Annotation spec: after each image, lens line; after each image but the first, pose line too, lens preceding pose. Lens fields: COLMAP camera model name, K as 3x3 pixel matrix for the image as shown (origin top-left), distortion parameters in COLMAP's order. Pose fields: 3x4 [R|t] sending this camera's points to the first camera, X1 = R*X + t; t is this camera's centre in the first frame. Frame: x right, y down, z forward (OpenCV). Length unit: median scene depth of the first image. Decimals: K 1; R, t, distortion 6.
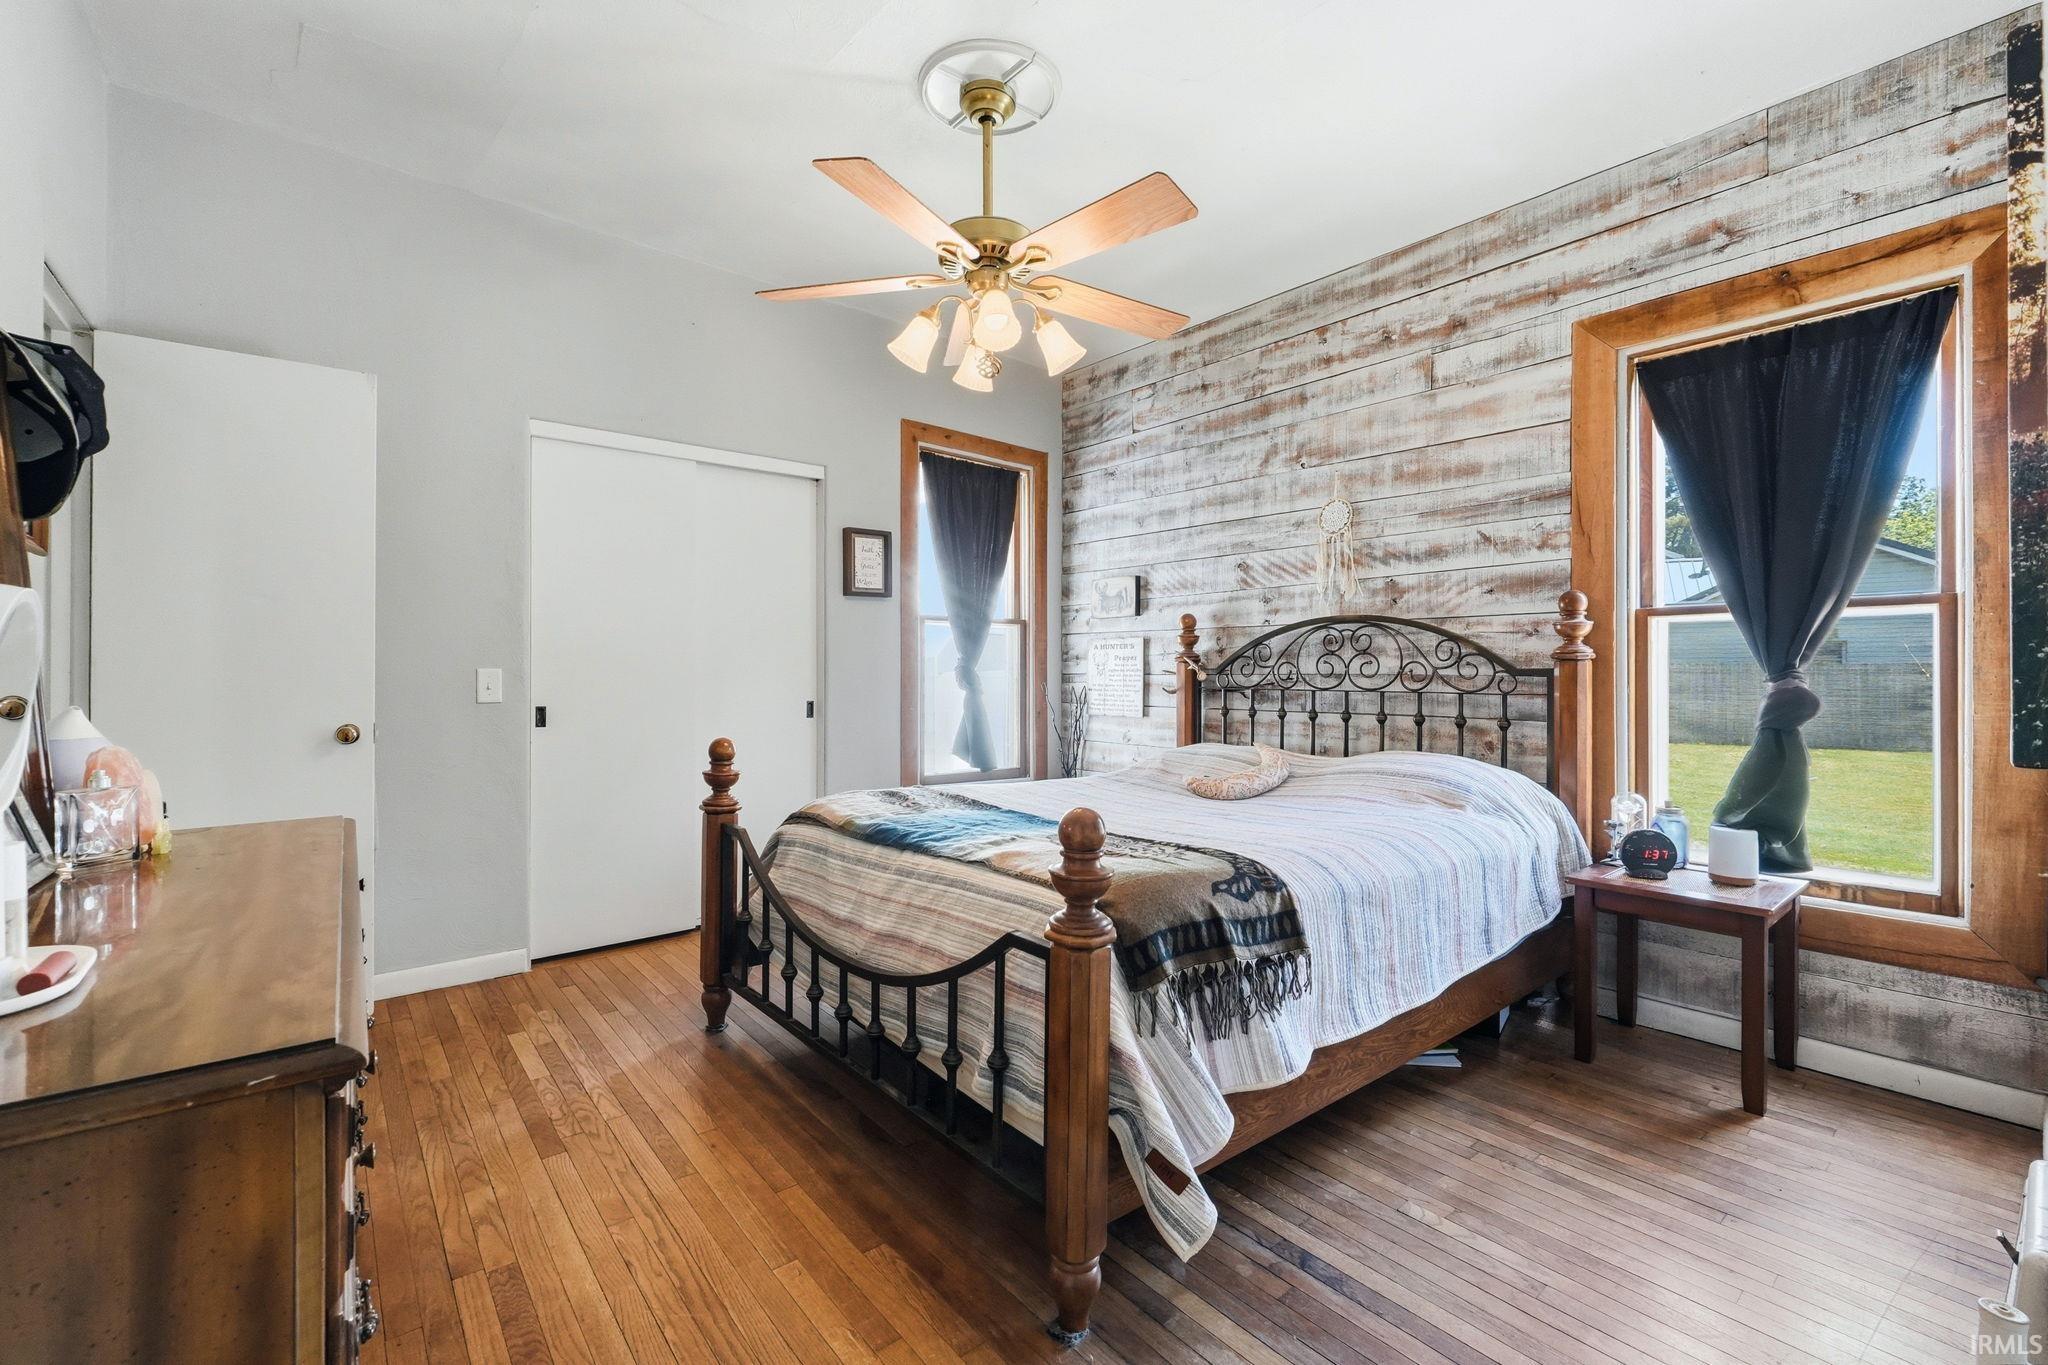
lens RADIAL K [[891.2, 0, 1013.4], [0, 891.2, 679.8], [0, 0, 1]] dist [-0.003598, 0.002041]
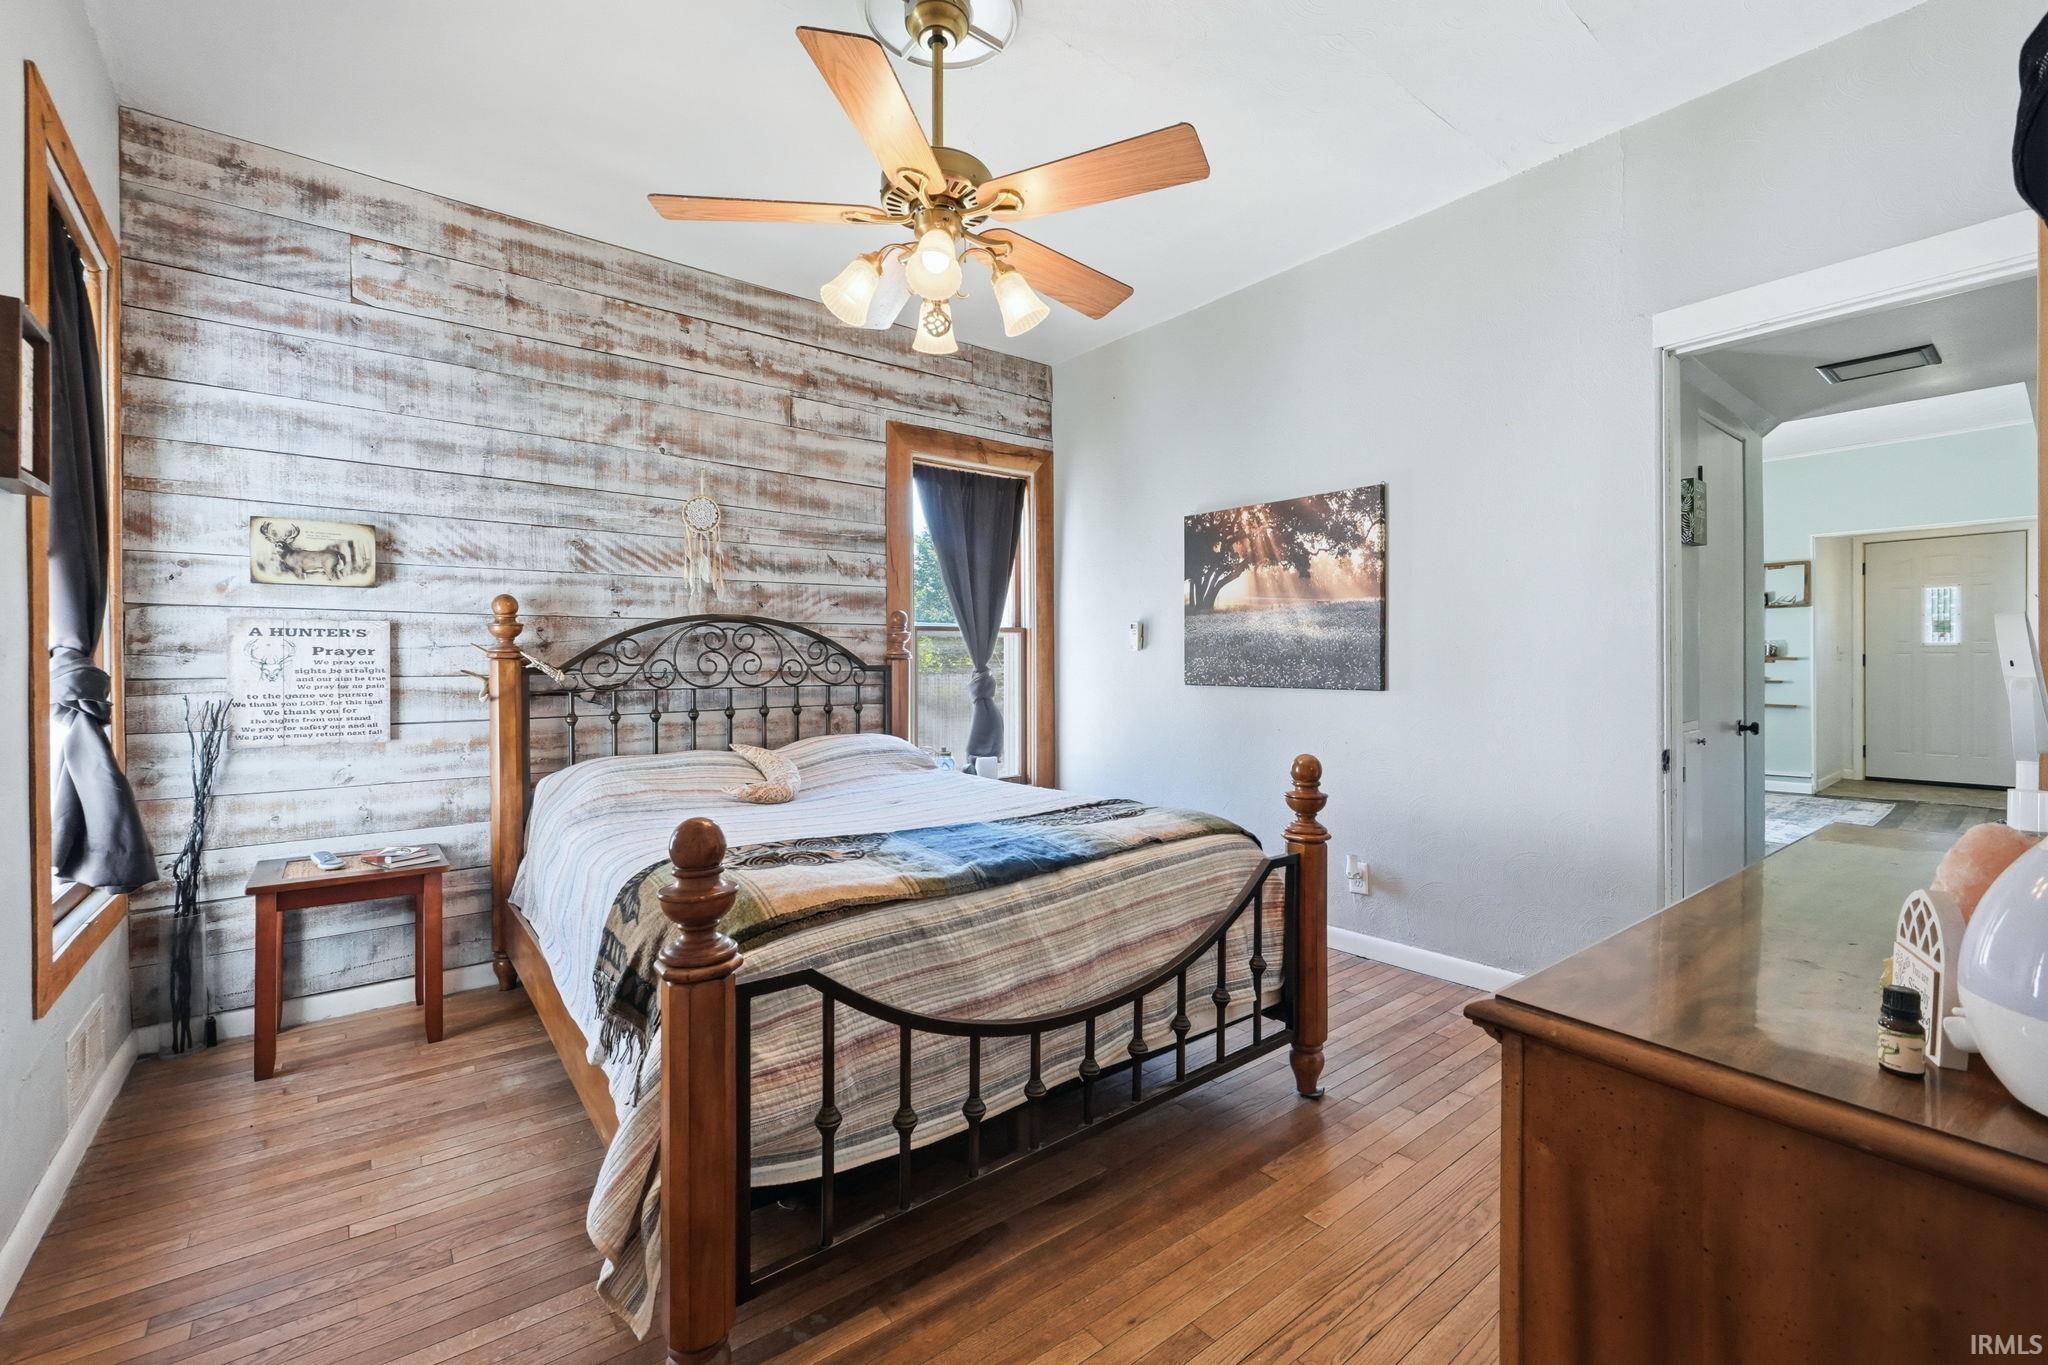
lens RADIAL K [[891.2, 0, 1011.7], [0, 891.2, 674.4], [0, 0, 1]] dist [-0.003598, 0.002041]
pose [[-0.008619, -0.014217, 0.999862, -0.663604], [0.015477, 0.999777, 0.014349, -0.012767], [-0.999843, 0.015599, -0.008397, 0.686176]]
